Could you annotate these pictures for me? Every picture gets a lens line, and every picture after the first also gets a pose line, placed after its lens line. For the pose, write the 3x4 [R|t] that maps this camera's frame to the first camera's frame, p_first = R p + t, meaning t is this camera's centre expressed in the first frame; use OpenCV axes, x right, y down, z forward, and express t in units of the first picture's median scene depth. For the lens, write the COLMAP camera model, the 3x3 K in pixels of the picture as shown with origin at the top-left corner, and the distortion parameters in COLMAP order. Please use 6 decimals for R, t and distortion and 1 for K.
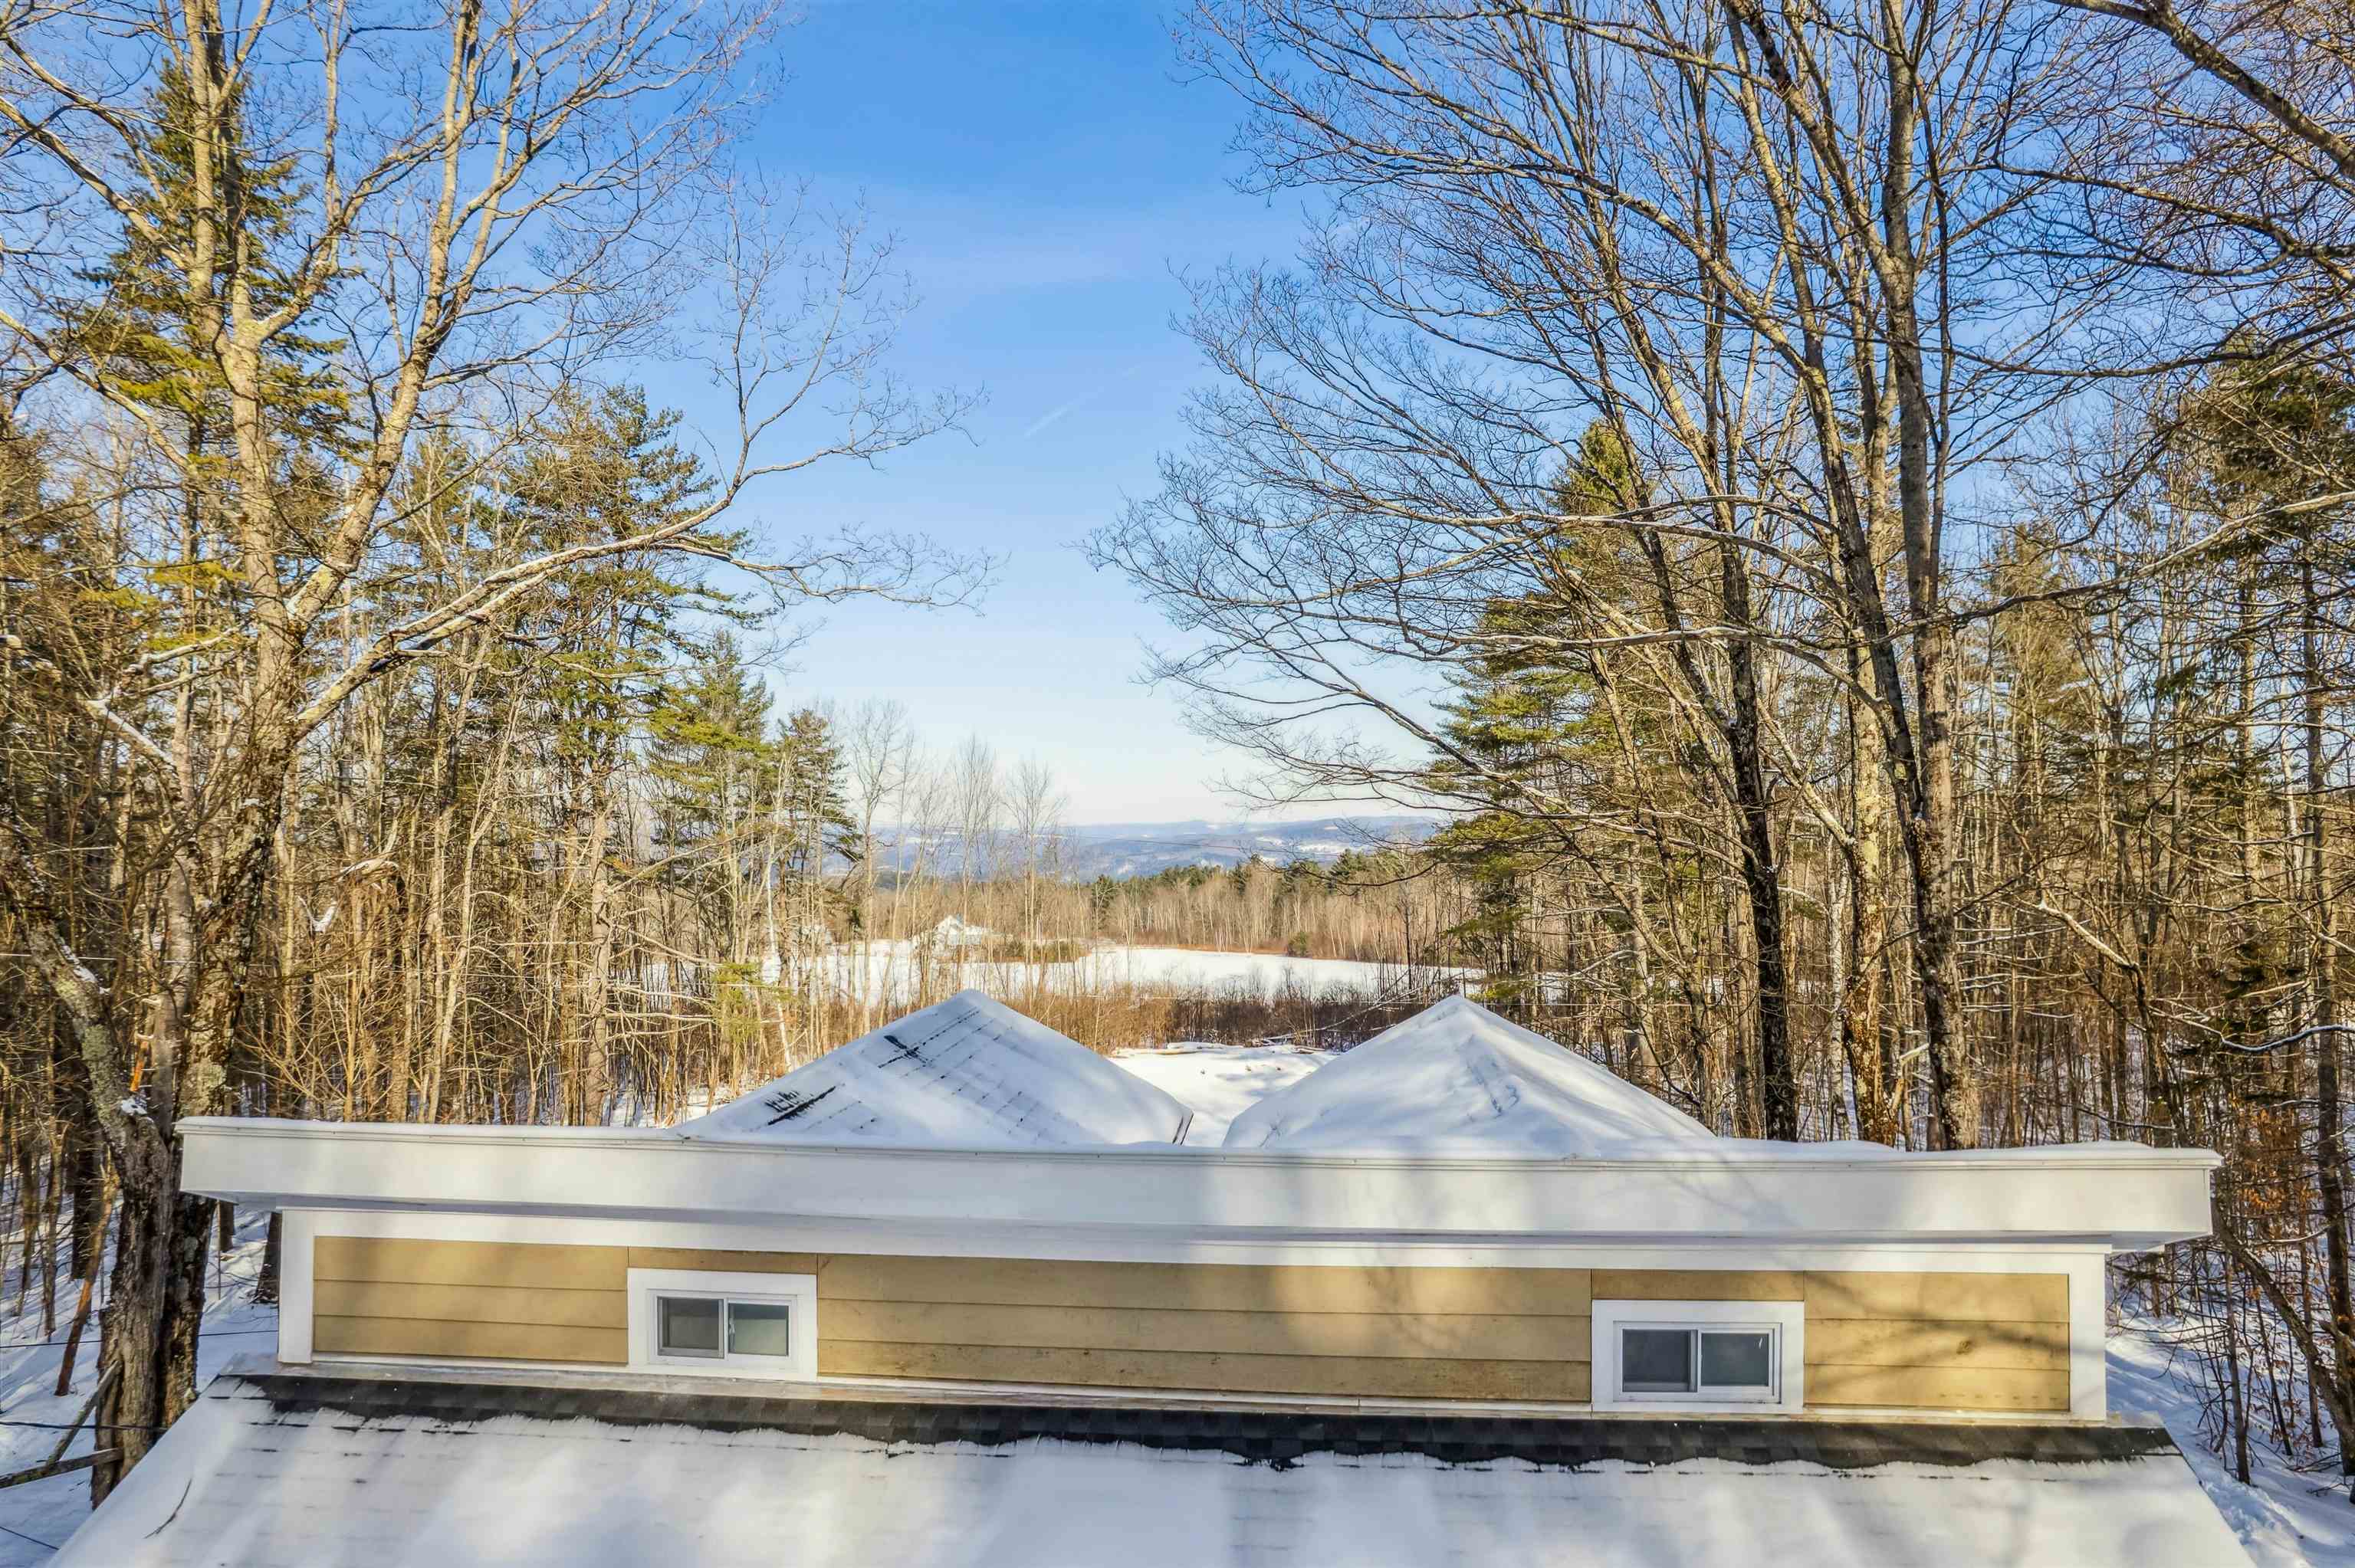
lens RADIAL K [[1552.2, 0, 1177.2], [0, 1552.2, 842.2], [0, 0, 1]] dist [-0.033236, 0.003259]
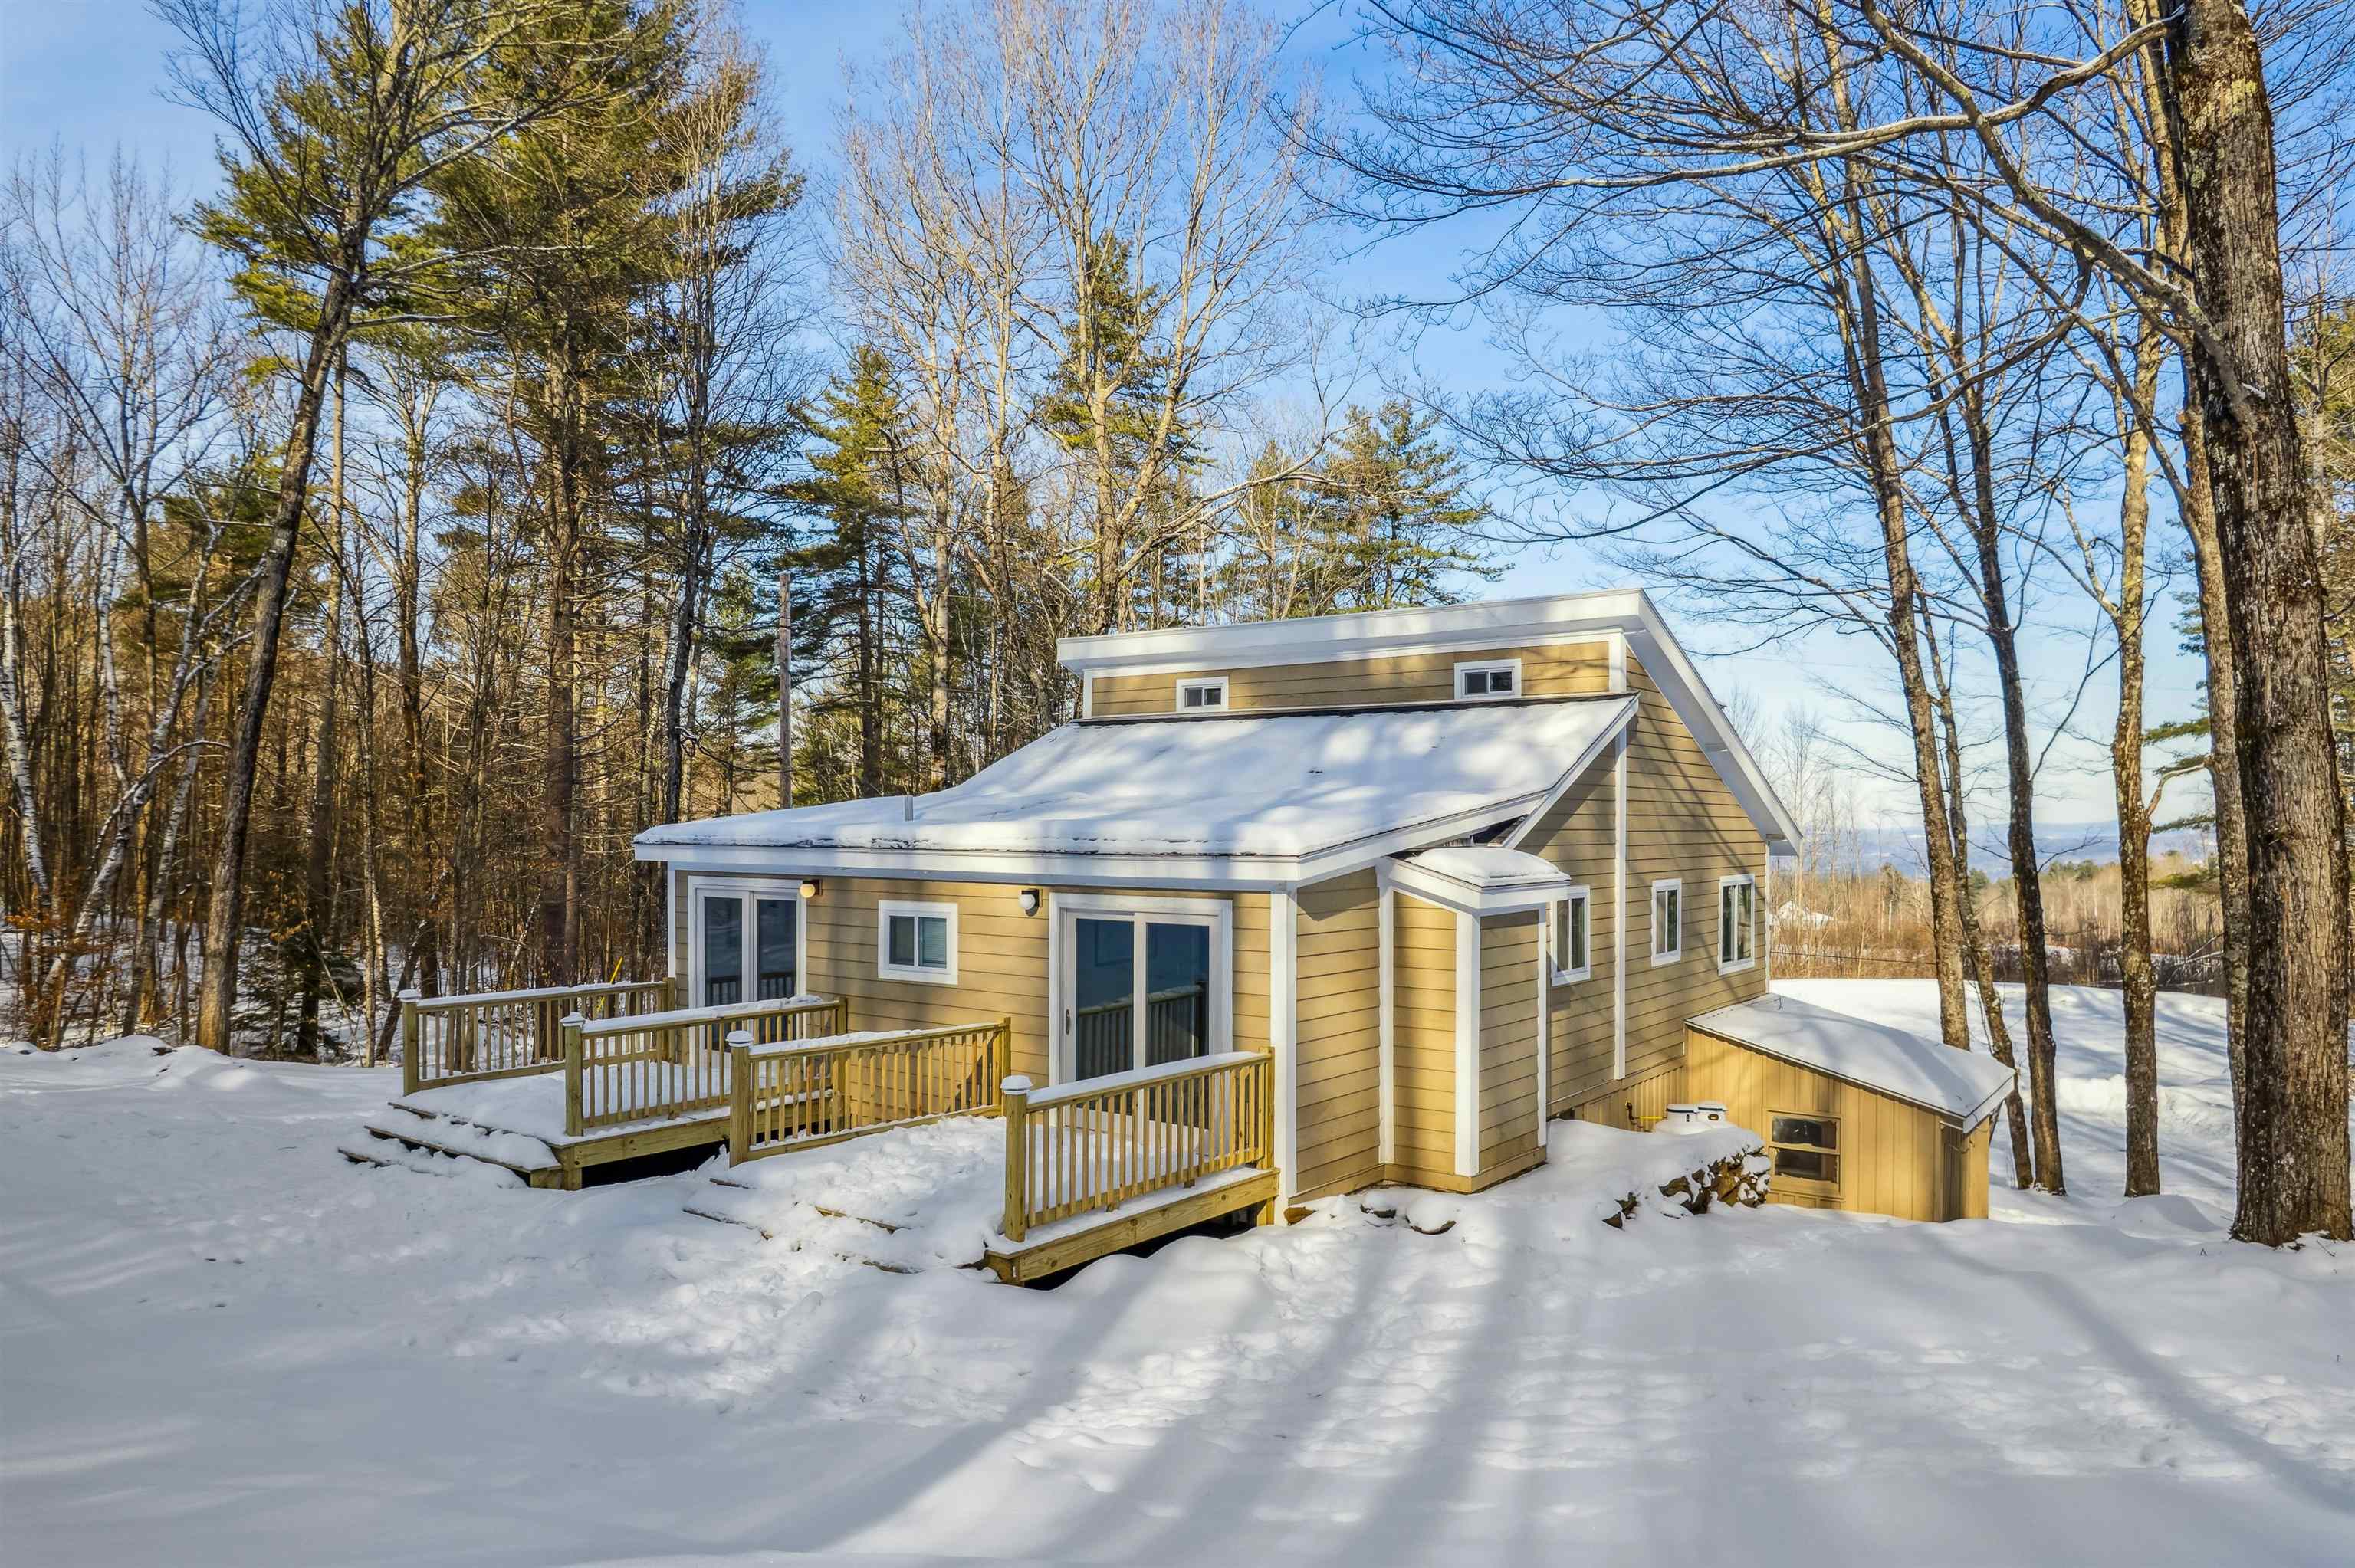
lens RADIAL K [[1552.2, 0, 1177.2], [0, 1552.2, 842.2], [0, 0, 1]] dist [-0.033236, 0.003259]
pose [[0.857173, 0.007126, -0.514980, 0.619174], [-0.007198, 0.999972, 0.001855, 0.295650], [0.514979, 0.002117, 0.857200, -0.825995]]
